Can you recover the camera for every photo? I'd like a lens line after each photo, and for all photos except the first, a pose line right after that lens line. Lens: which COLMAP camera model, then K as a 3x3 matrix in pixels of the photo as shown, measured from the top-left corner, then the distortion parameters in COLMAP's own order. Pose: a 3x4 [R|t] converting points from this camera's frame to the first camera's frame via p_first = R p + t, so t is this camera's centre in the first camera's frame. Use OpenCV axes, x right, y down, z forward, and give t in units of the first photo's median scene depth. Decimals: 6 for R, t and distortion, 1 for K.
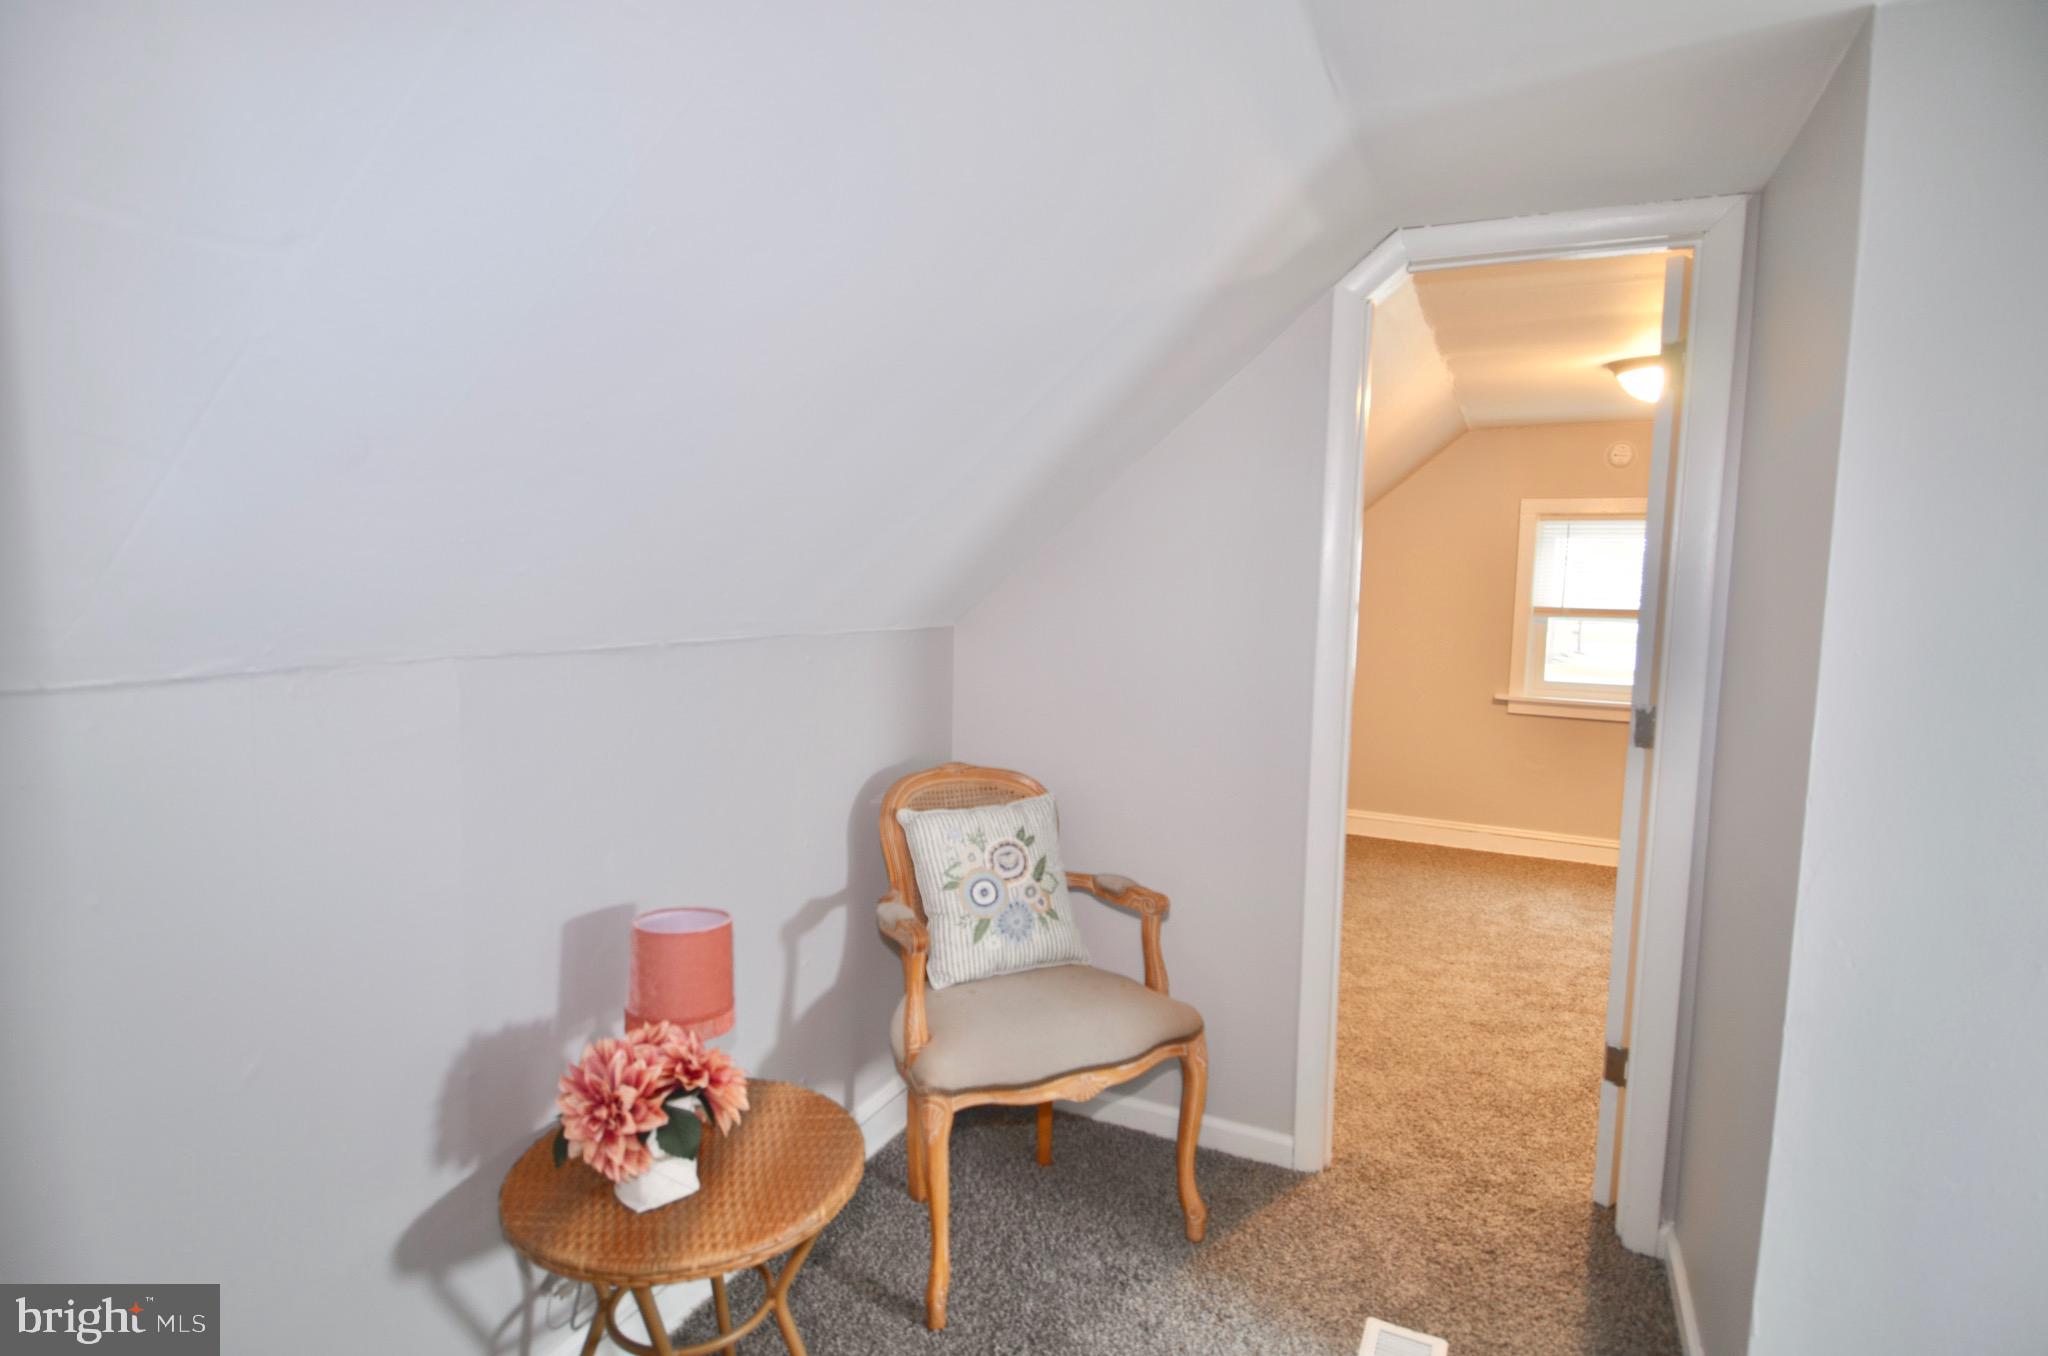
lens RADIAL K [[1034.5, 0, 1018.9], [0, 1034.5, 691.3], [0, 0, 1]] dist [-0.002583, -0.041075]
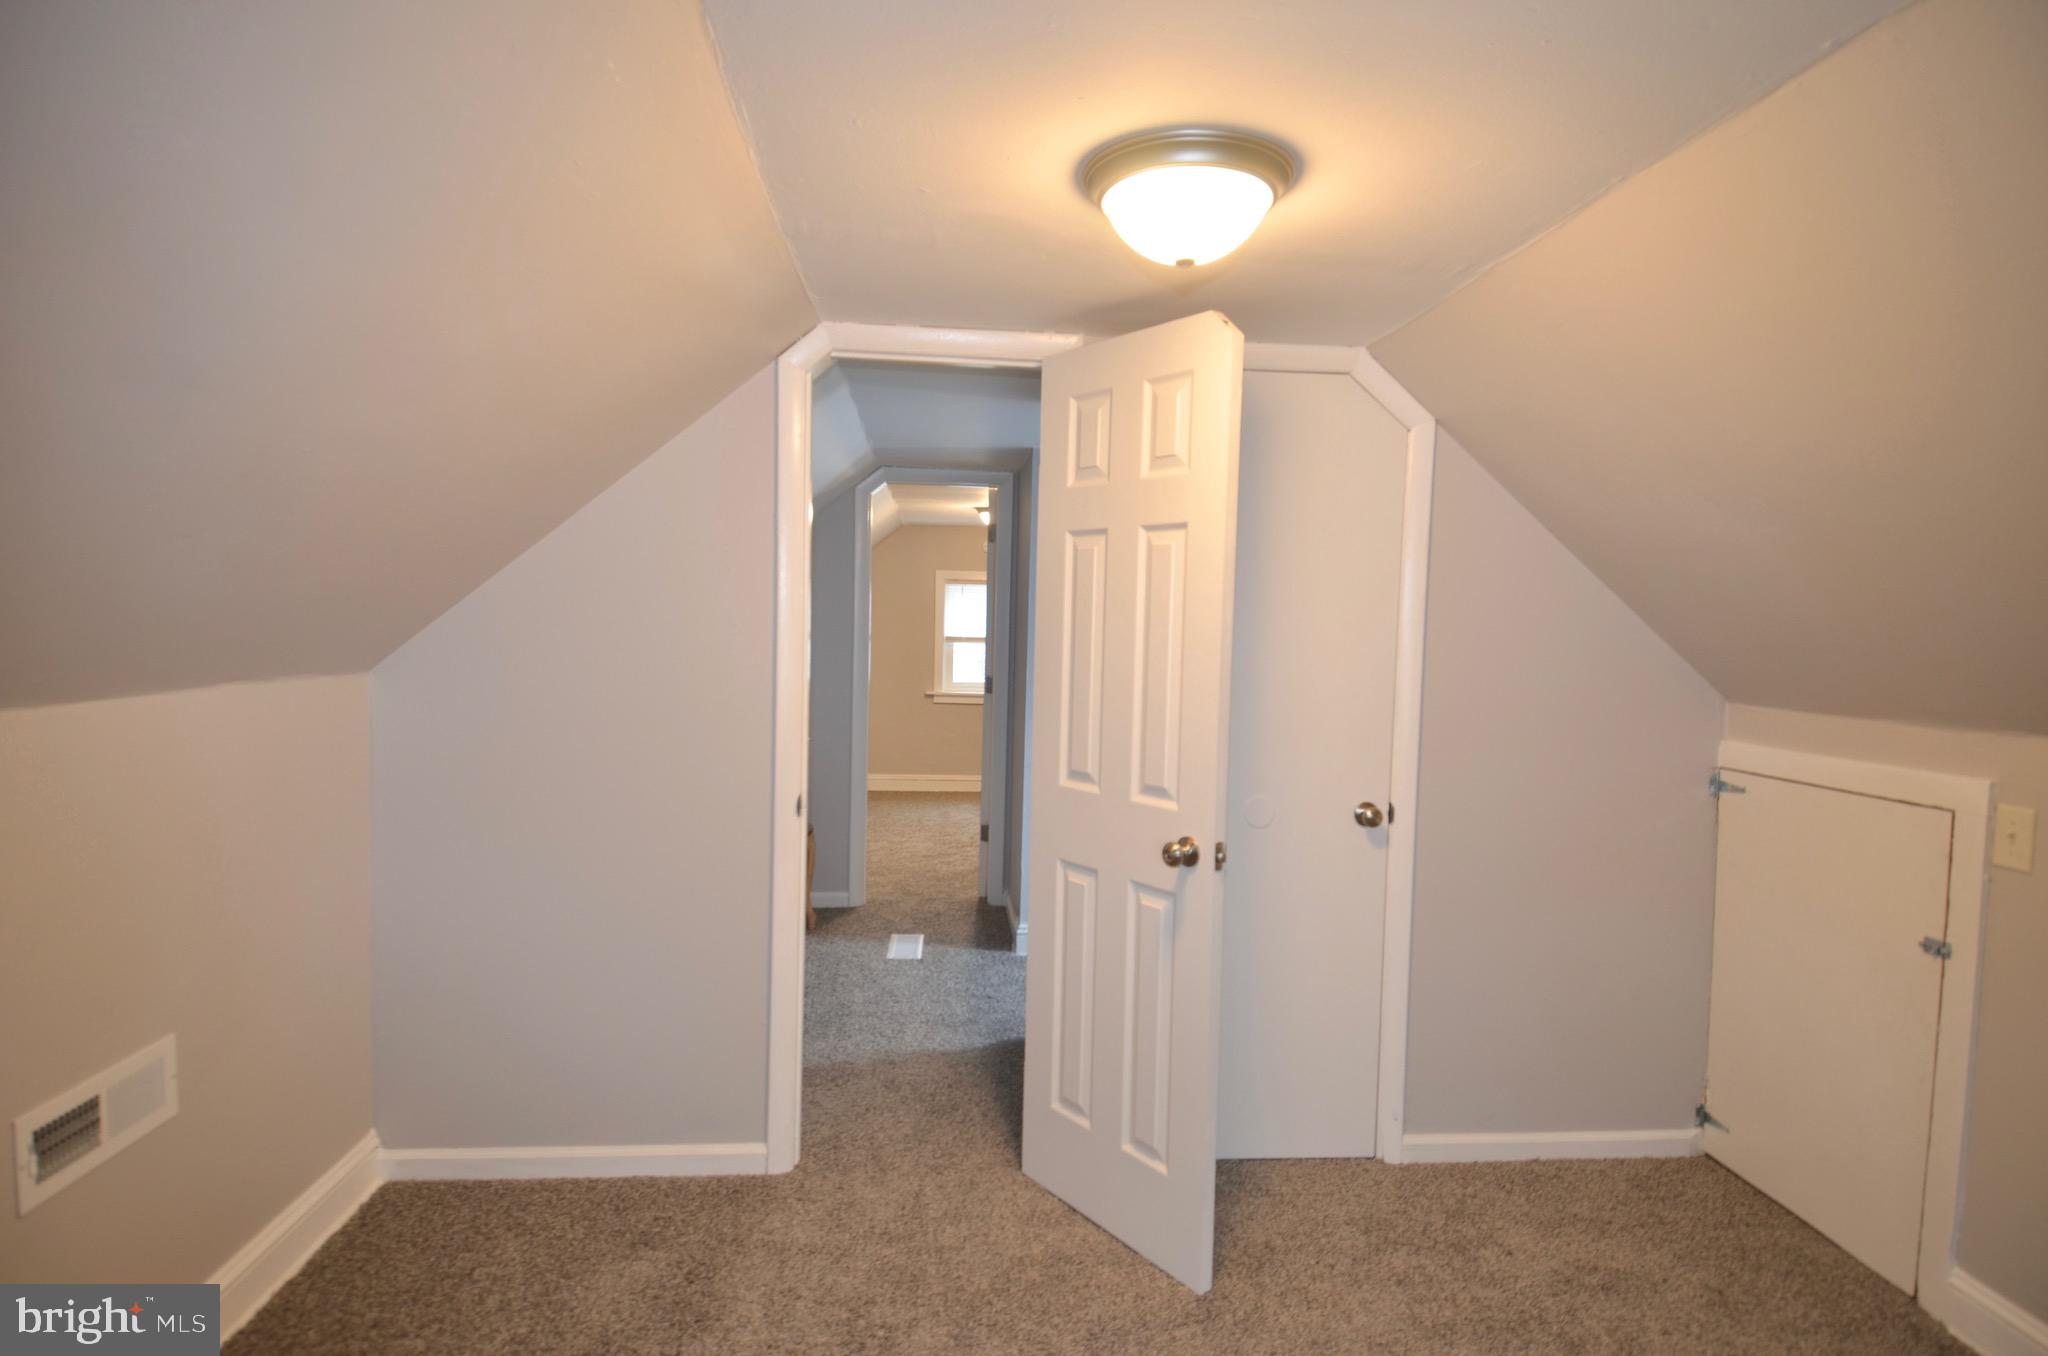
lens RADIAL K [[1057.4, 0, 1035.2], [0, 1057.4, 677.1], [0, 0, 1]] dist [0.038889, -0.042878]
pose [[0.857826, -0.025946, 0.513284, -0.239949], [0.048164, 0.998388, -0.030026, 0.039580], [-0.511678, 0.050479, 0.857693, -0.506355]]
